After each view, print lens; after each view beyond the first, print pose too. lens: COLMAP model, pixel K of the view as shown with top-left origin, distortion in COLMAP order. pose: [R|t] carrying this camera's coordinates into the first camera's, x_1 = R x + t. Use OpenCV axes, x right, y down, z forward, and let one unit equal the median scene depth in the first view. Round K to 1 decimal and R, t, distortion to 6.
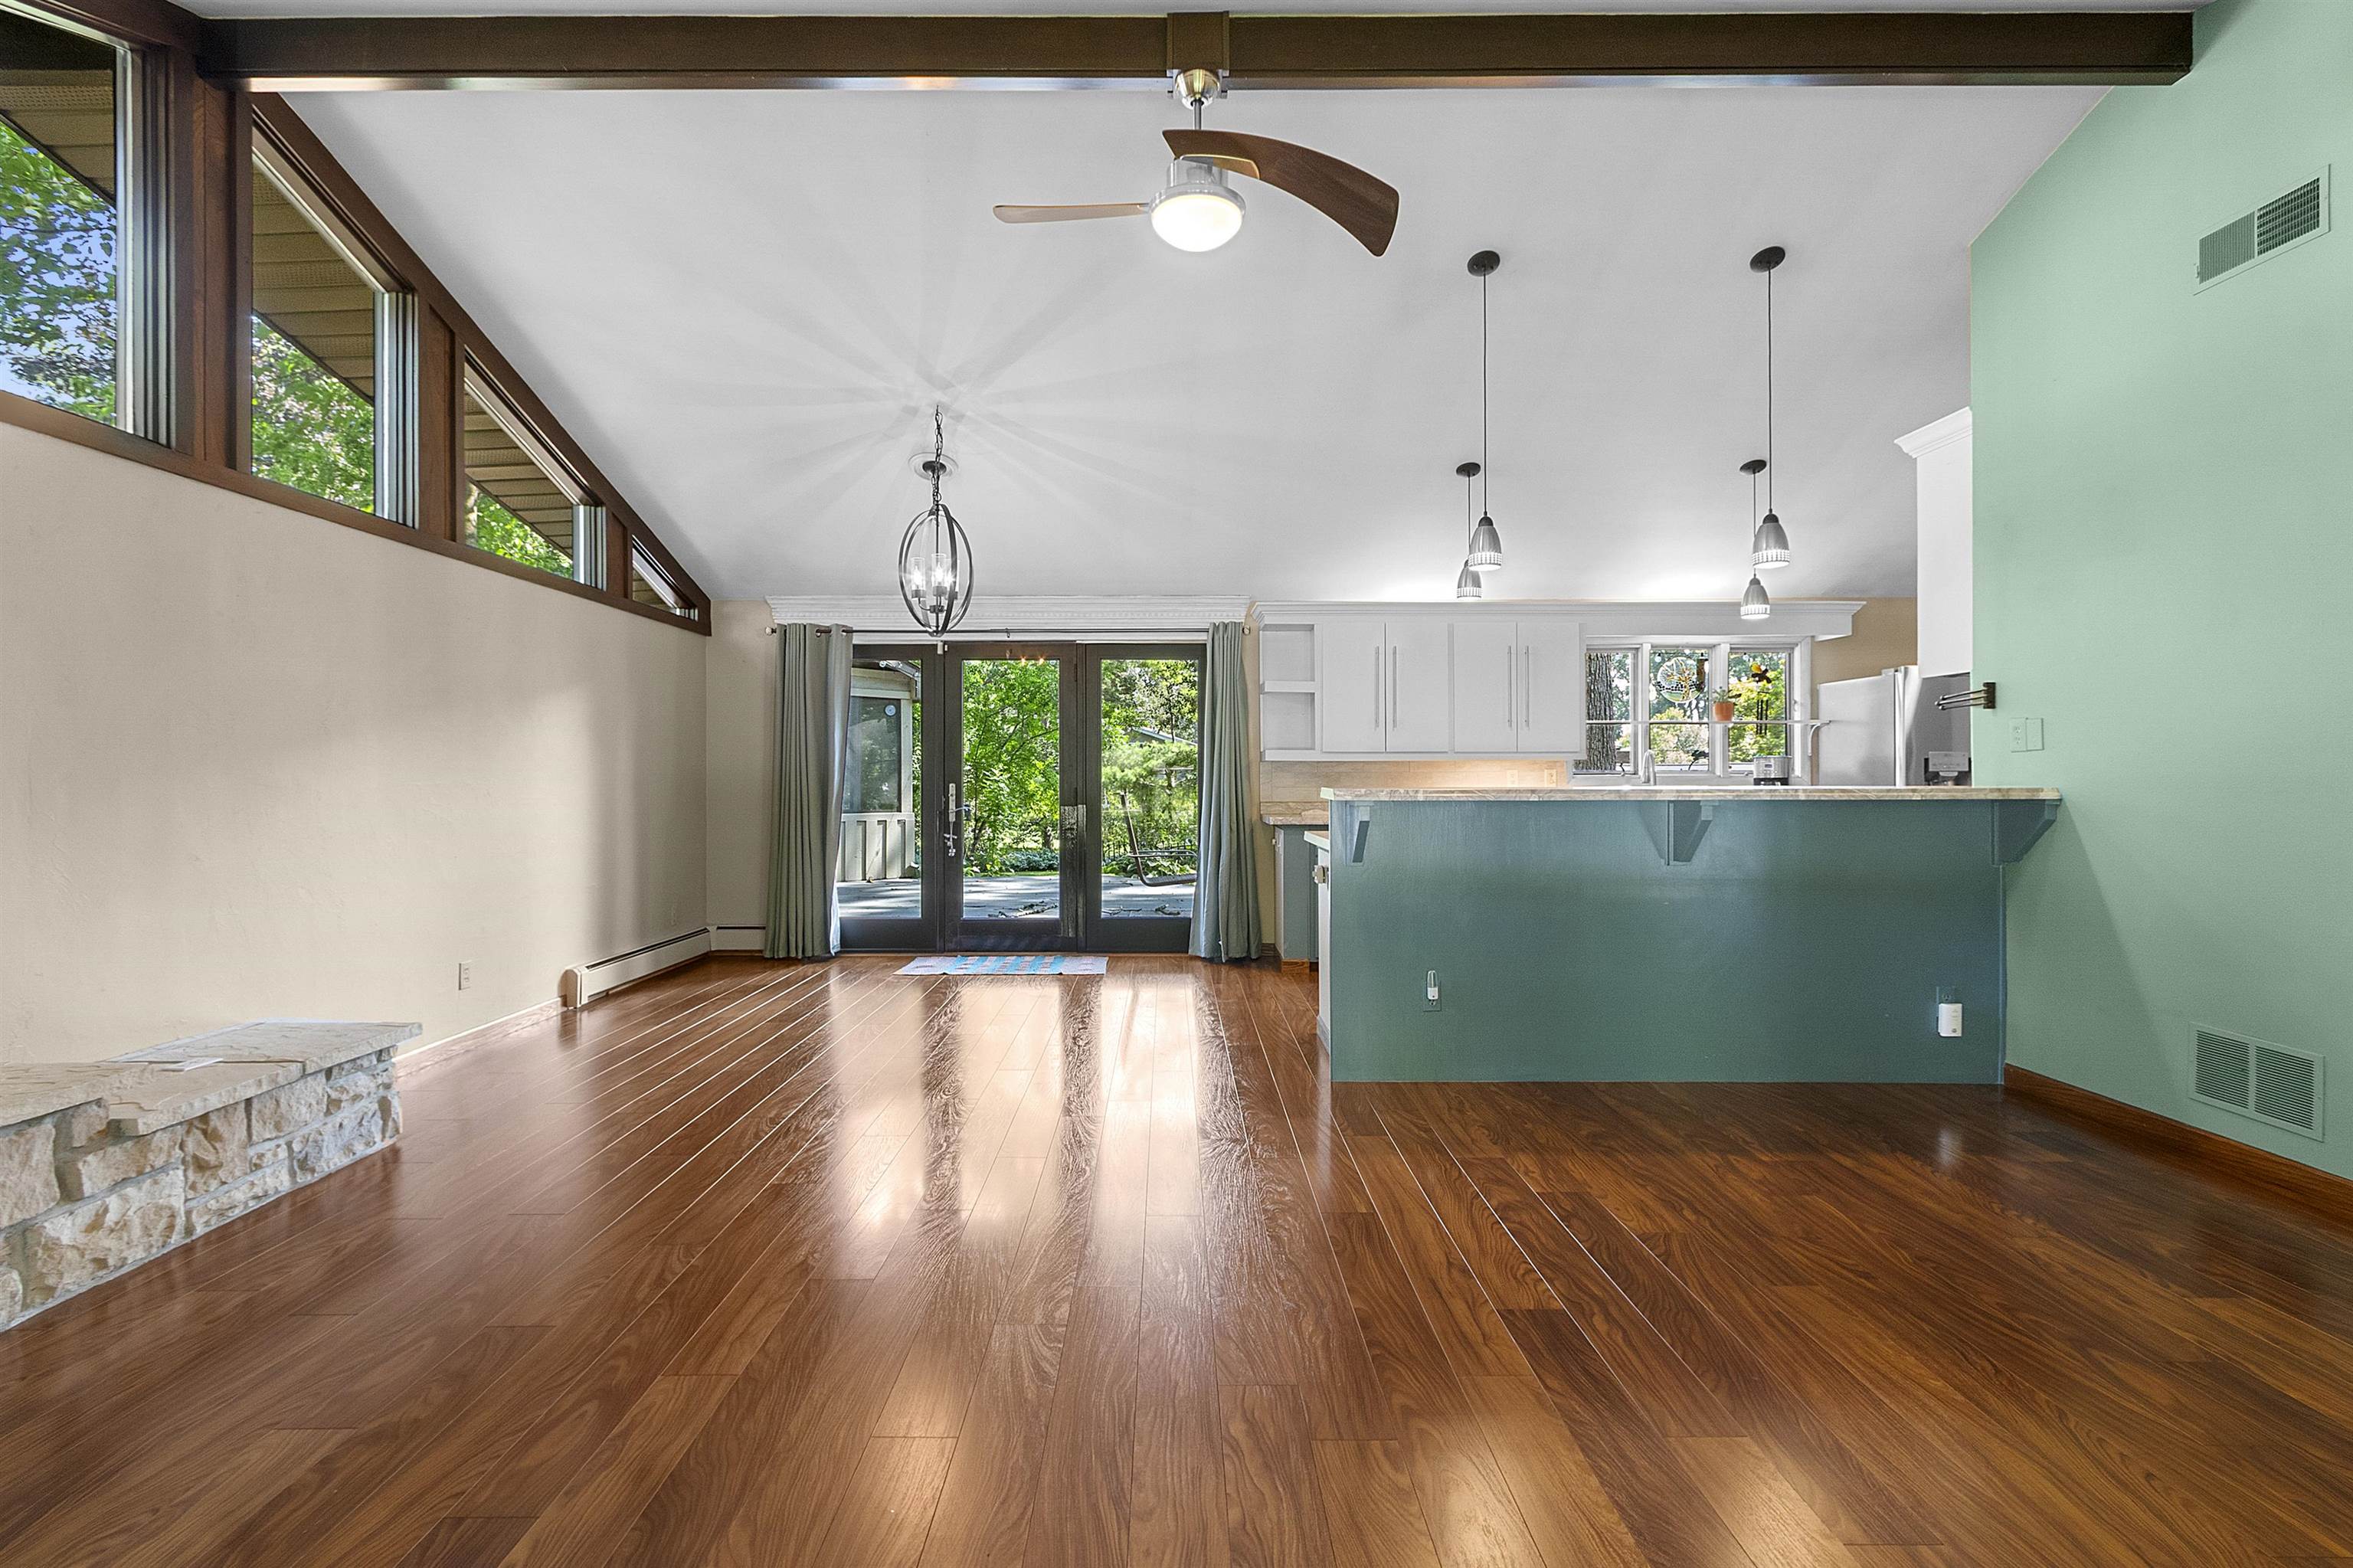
lens RADIAL K [[1085.1, 0, 1162.0], [0, 1085.1, 770.9], [0, 0, 1]] dist [0.000279, -0.000157]
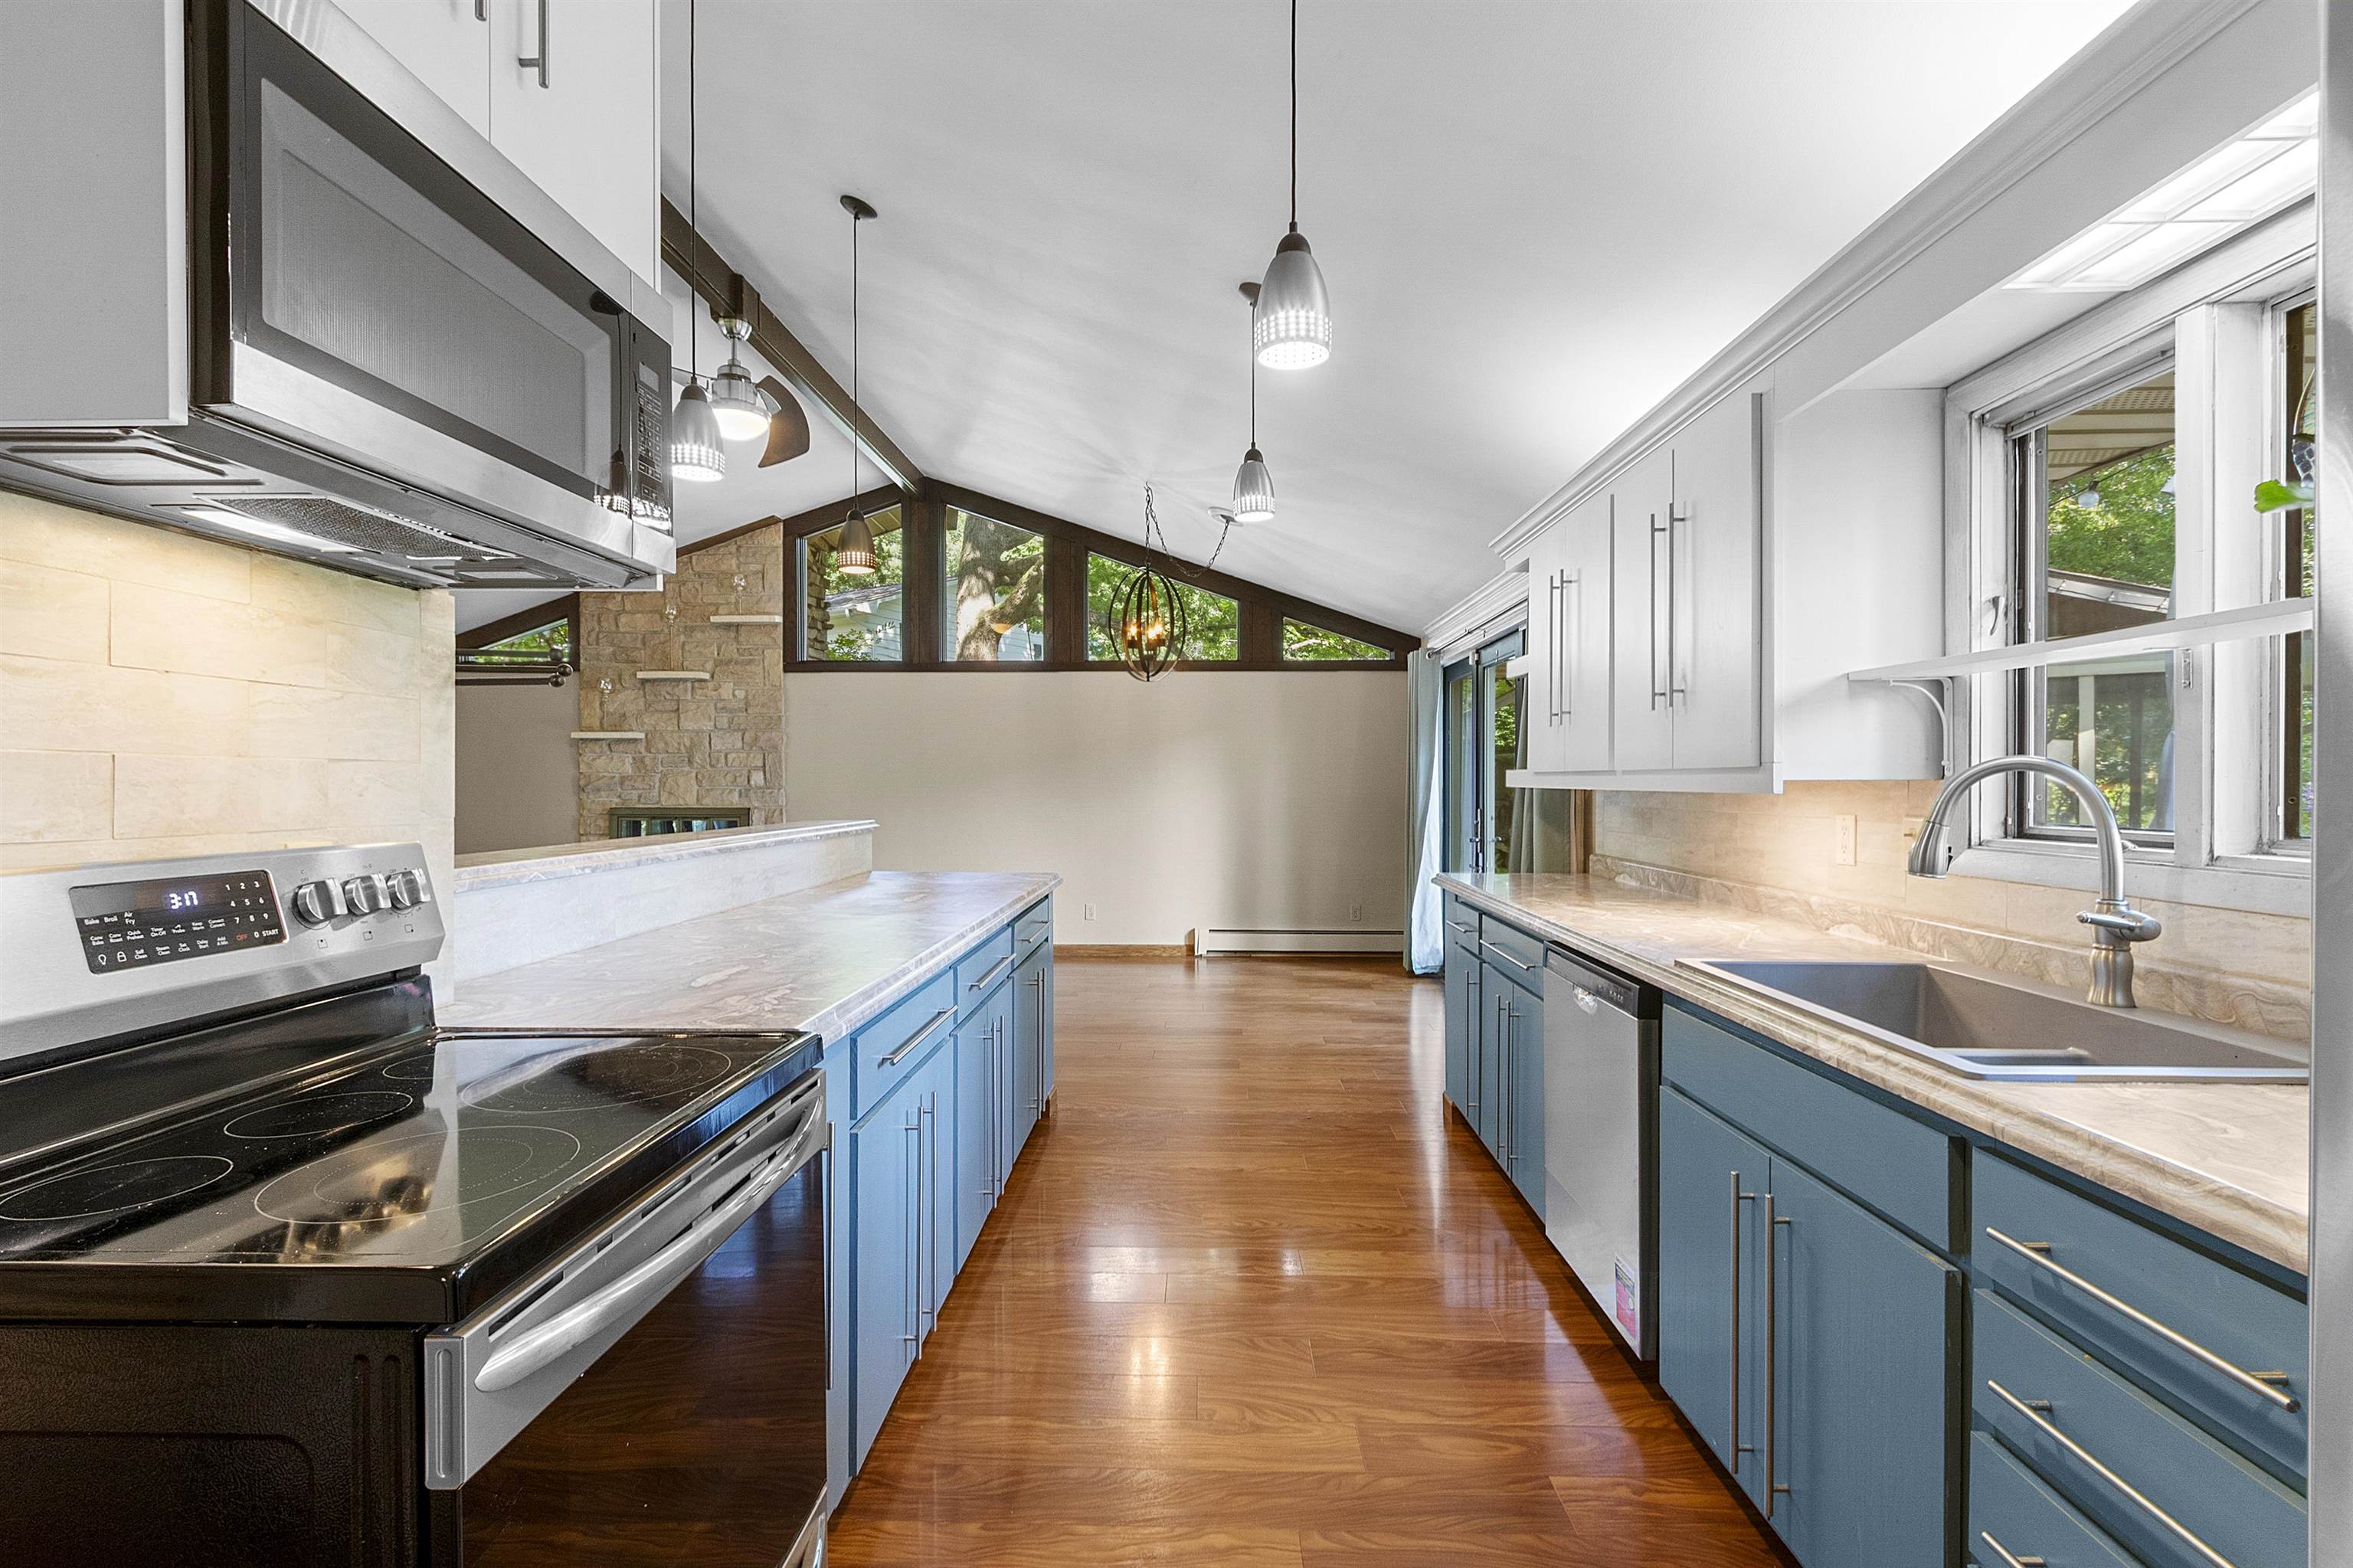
lens RADIAL K [[1075.4, 0, 1163.6], [0, 1075.4, 778.2], [0, 0, 1]] dist [0.002905, 0.000334]
pose [[-0.034516, -0.001157, -0.999403, 0.975684], [0.003441, 0.999993, -0.001276, -0.018718], [0.999398, -0.003483, -0.034511, 1.087503]]
